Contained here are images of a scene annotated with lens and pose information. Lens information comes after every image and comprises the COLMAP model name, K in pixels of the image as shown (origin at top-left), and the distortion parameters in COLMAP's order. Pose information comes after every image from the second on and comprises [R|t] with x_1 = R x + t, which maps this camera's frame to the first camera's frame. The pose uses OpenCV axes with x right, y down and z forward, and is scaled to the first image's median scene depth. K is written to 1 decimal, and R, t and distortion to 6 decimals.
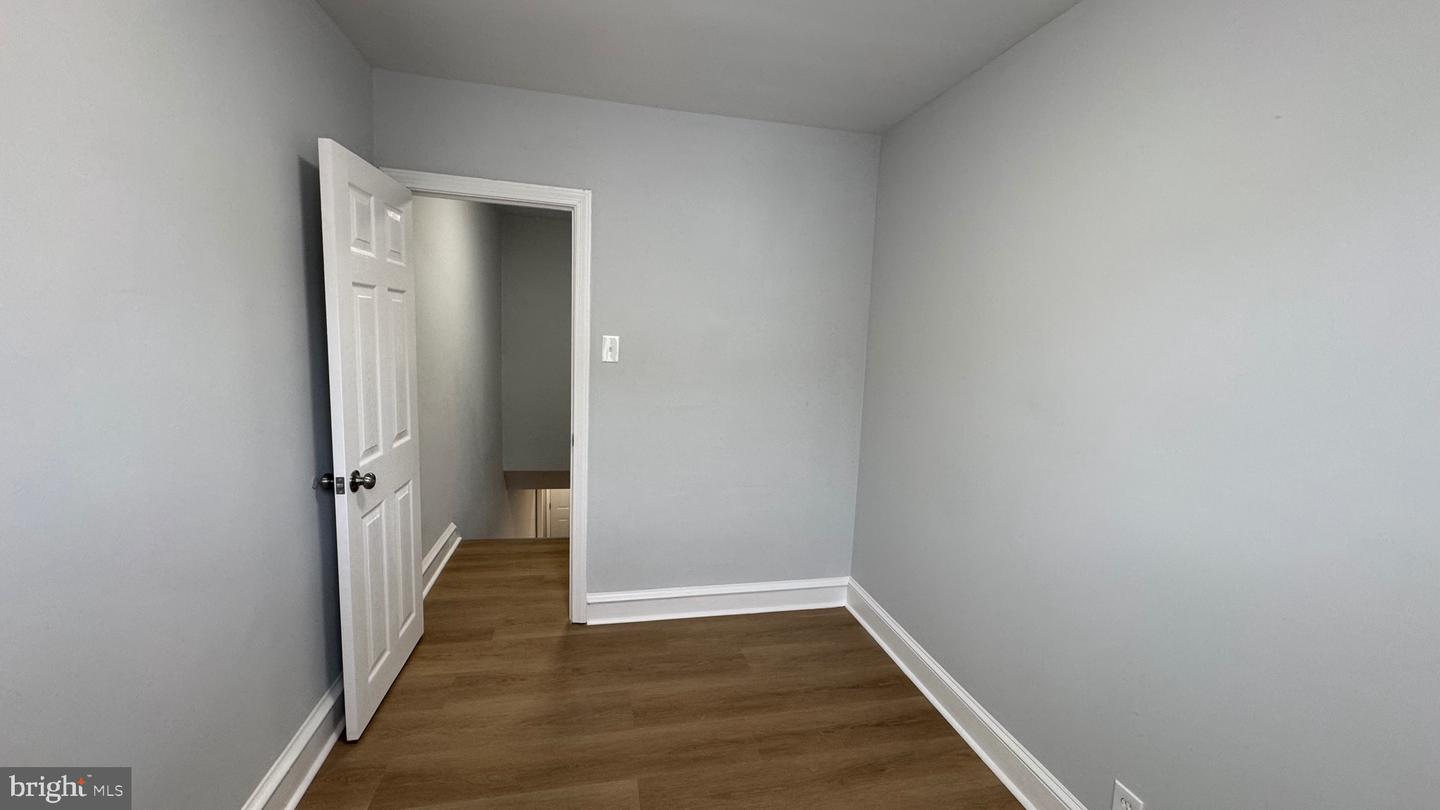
lens RADIAL K [[576.4, 0, 720.0], [0, 576.4, 405.0], [0, 0, 1]] dist [0.000532, 0.000069]
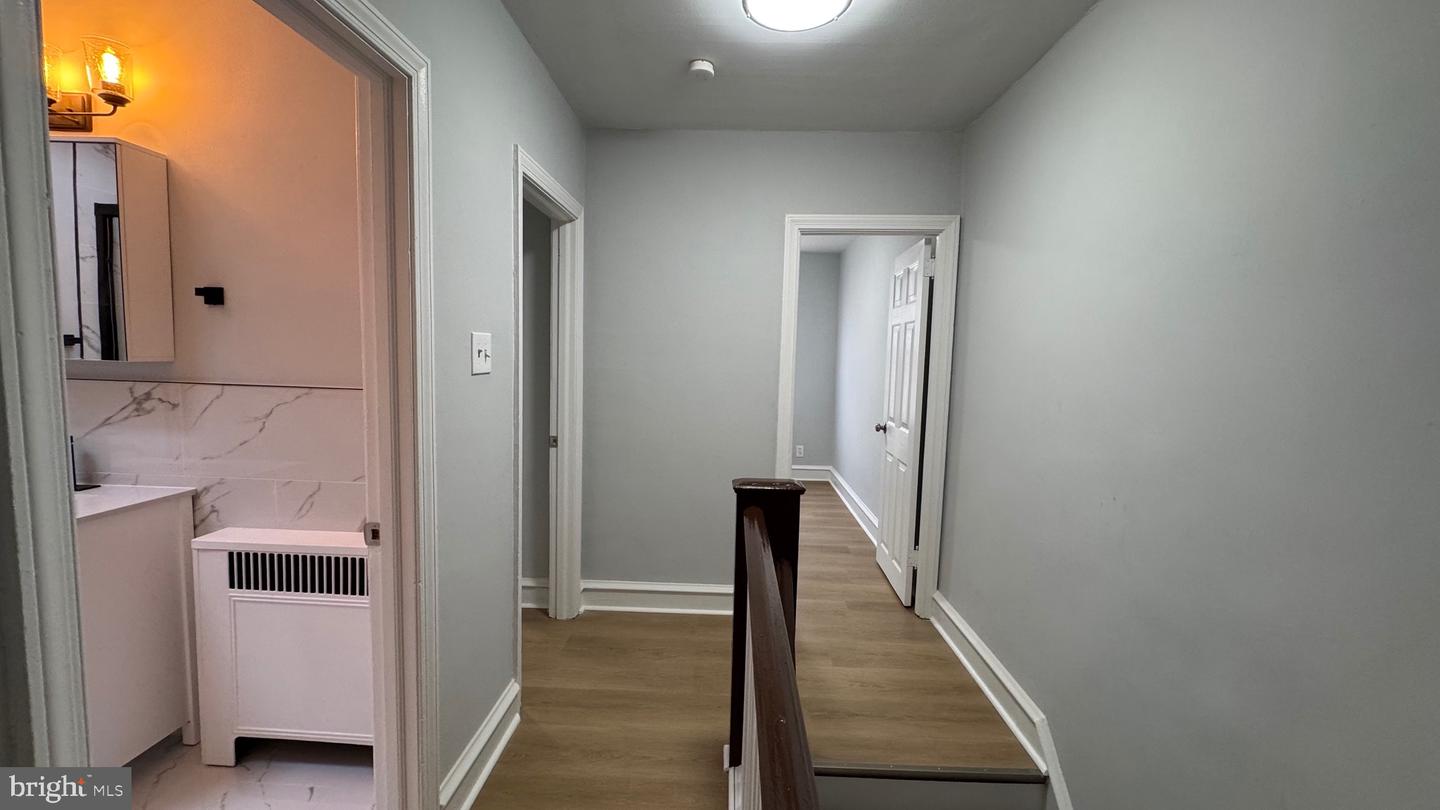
lens RADIAL K [[576.4, 0, 720.0], [0, 576.4, 405.0], [0, 0, 1]] dist [0.000532, 0.000069]
pose [[-0.969160, -0.085346, 0.231182, -0.376550], [-0.033951, 0.975410, 0.217769, -0.265203], [-0.244083, 0.203204, -0.948226, 2.114856]]
